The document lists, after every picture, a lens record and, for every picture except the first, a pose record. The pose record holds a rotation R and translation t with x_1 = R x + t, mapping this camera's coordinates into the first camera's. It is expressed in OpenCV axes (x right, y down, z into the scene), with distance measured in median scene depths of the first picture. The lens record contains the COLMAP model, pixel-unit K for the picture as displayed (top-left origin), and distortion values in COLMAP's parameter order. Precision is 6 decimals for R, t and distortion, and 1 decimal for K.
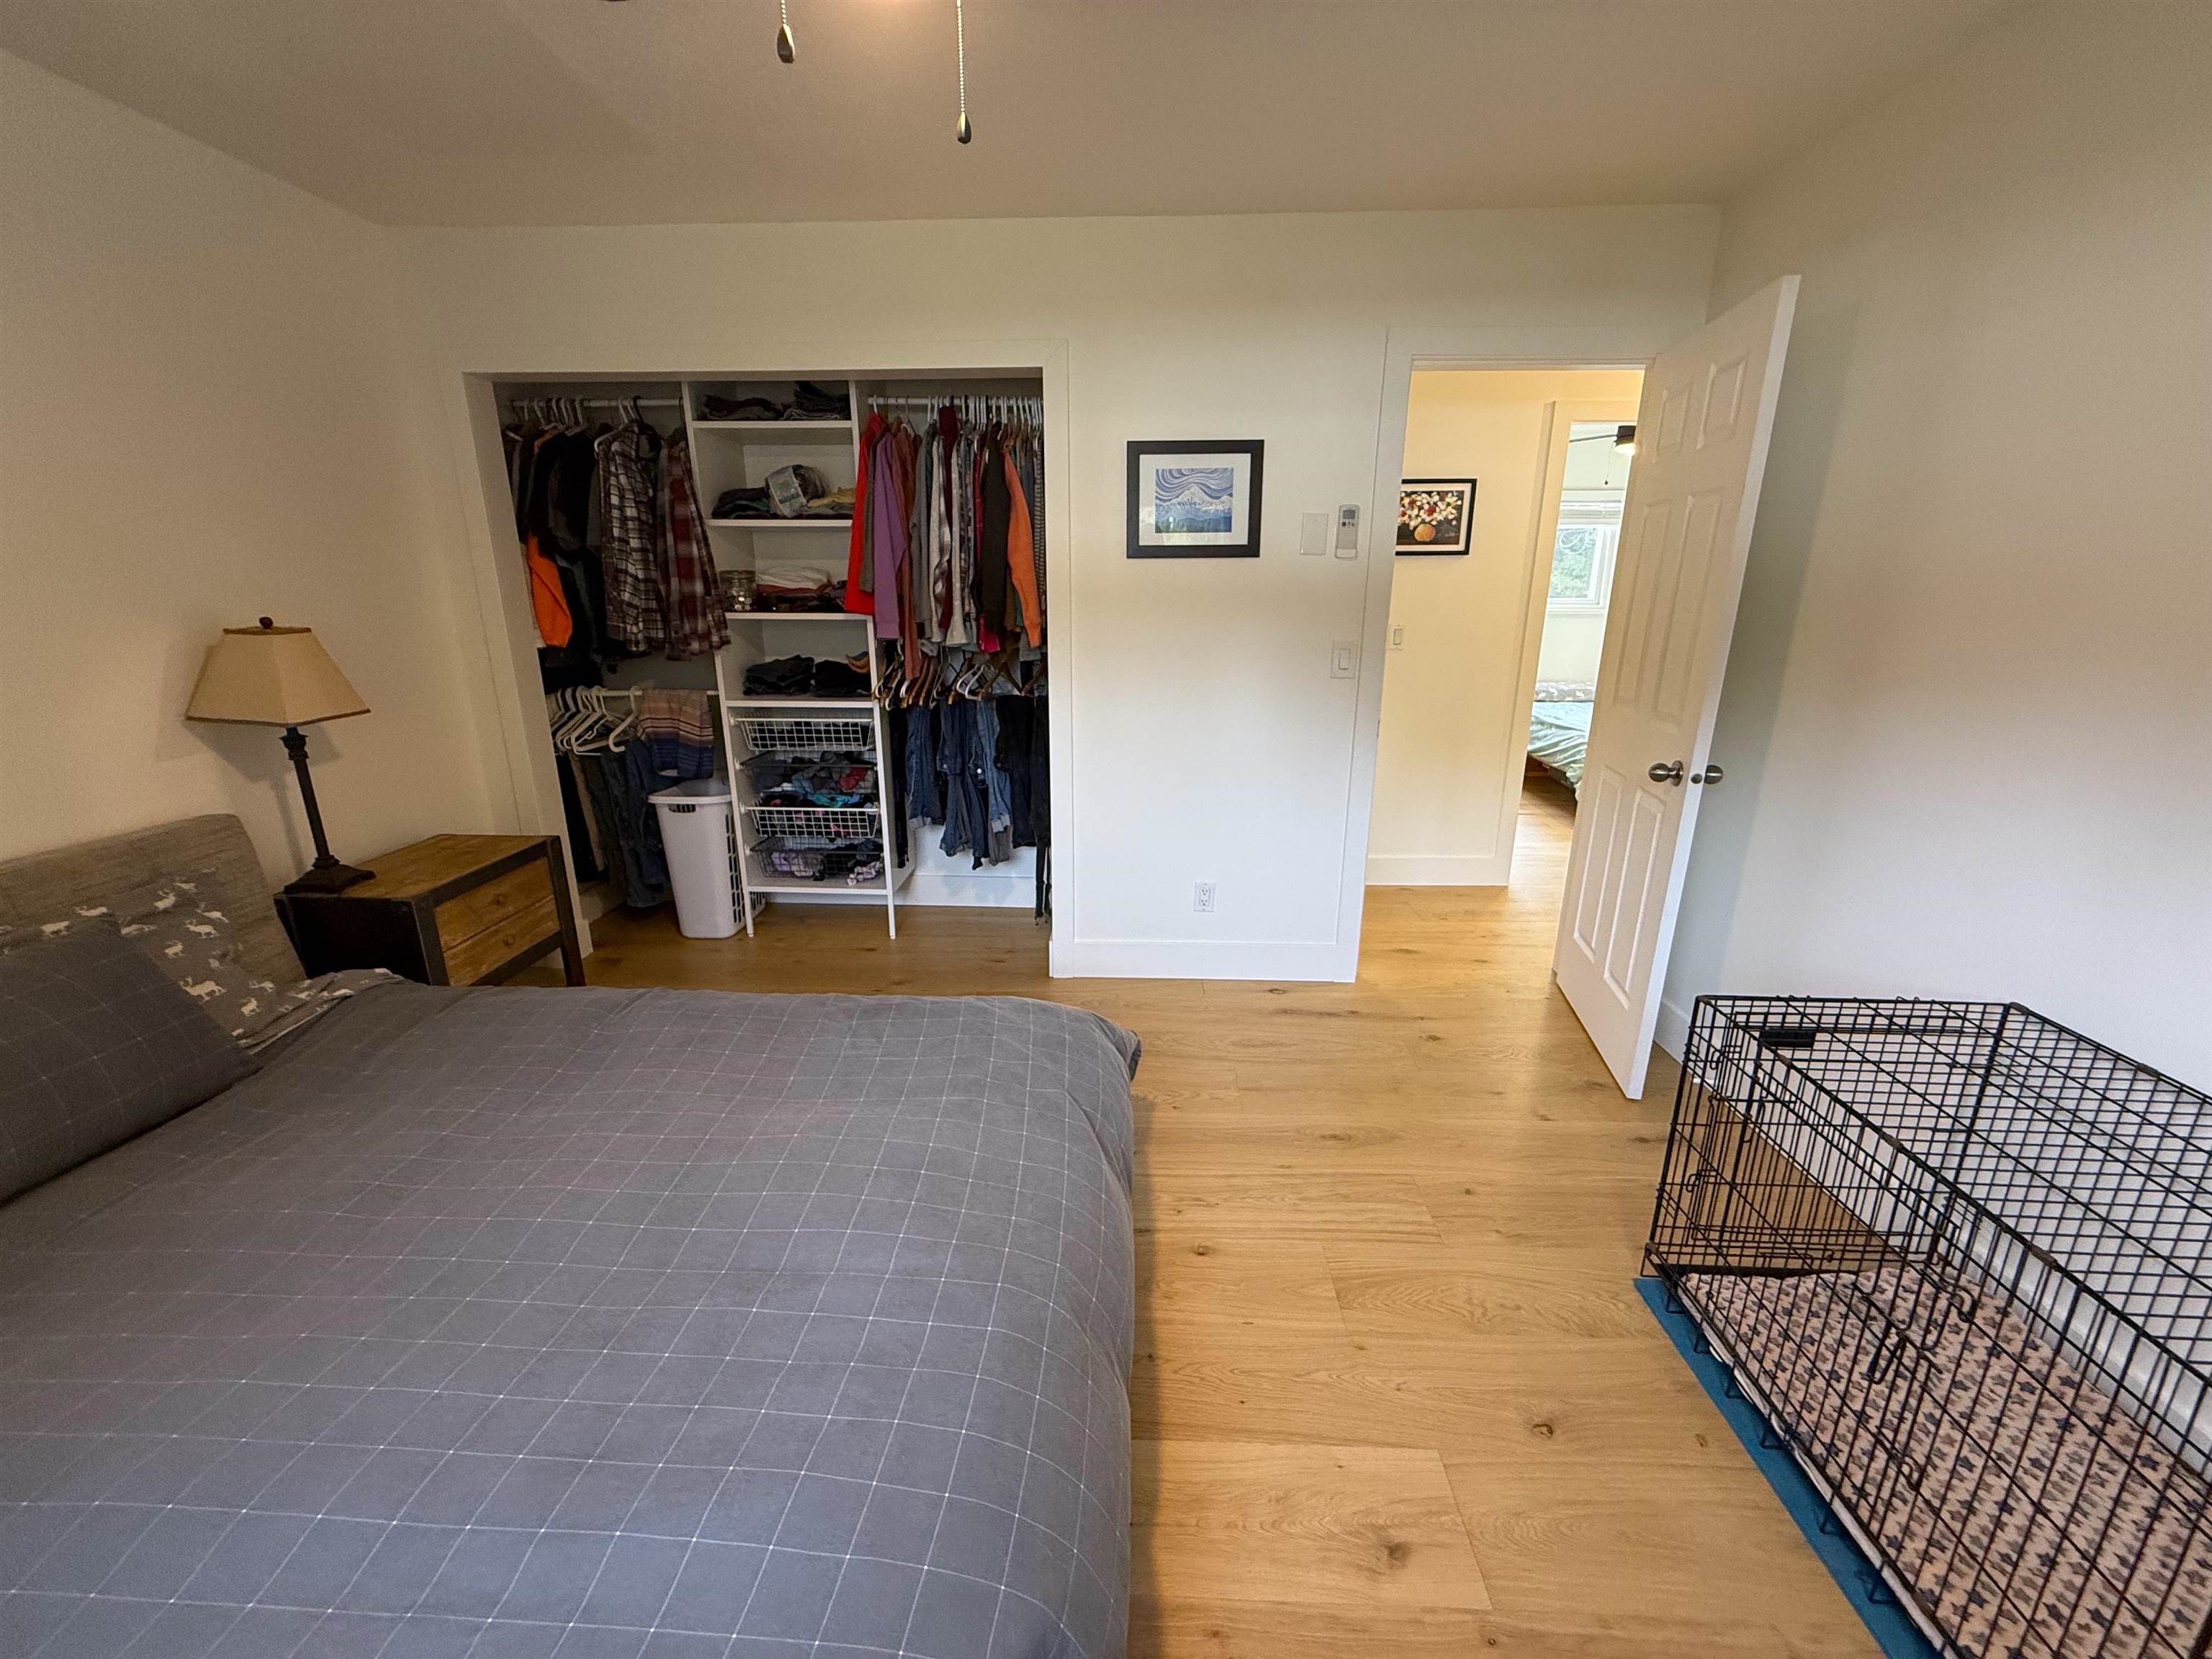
lens RADIAL K [[883.1, 0, 1103.0], [0, 883.1, 825.3], [0, 0, 1]] dist [0.000405, 0.000615]
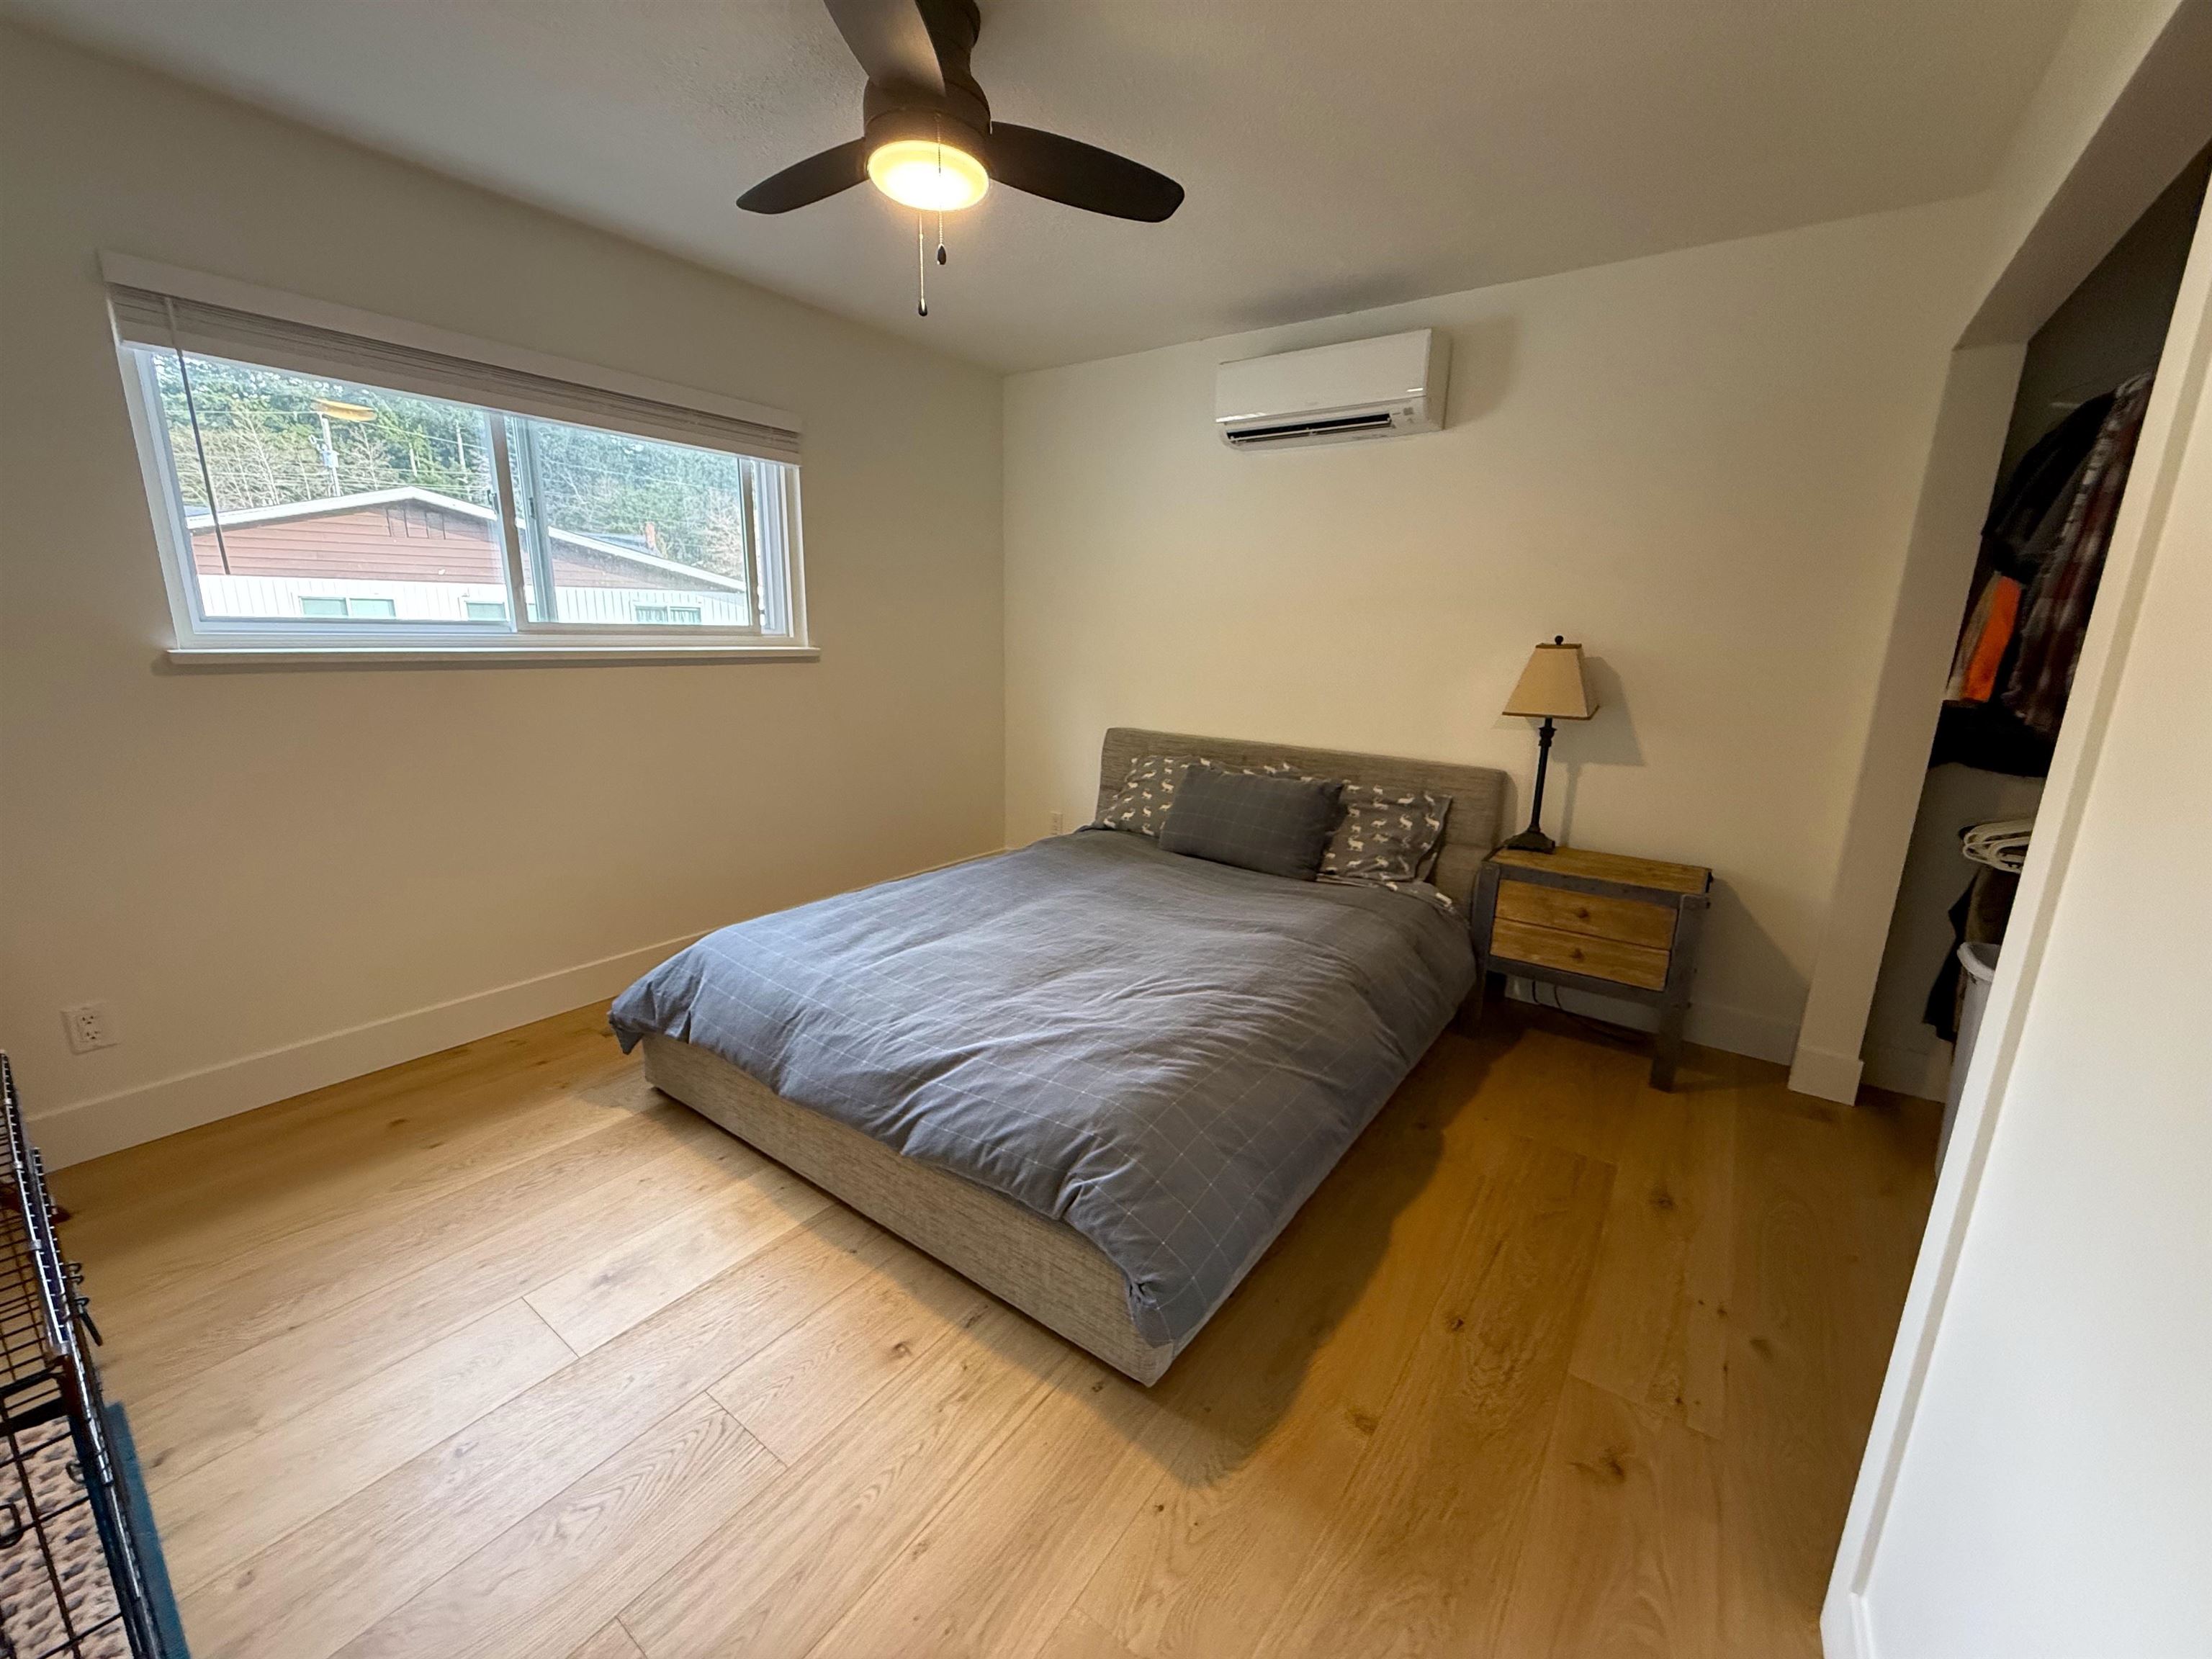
lens RADIAL K [[883.1, 0, 1097.4], [0, 883.1, 826.7], [0, 0, 1]] dist [0.000405, 0.000615]
pose [[-0.542206, 0.181949, -0.820309, 0.532899], [-0.244675, 0.899776, 0.361300, -0.283373], [0.803833, 0.396608, -0.443345, 1.132176]]
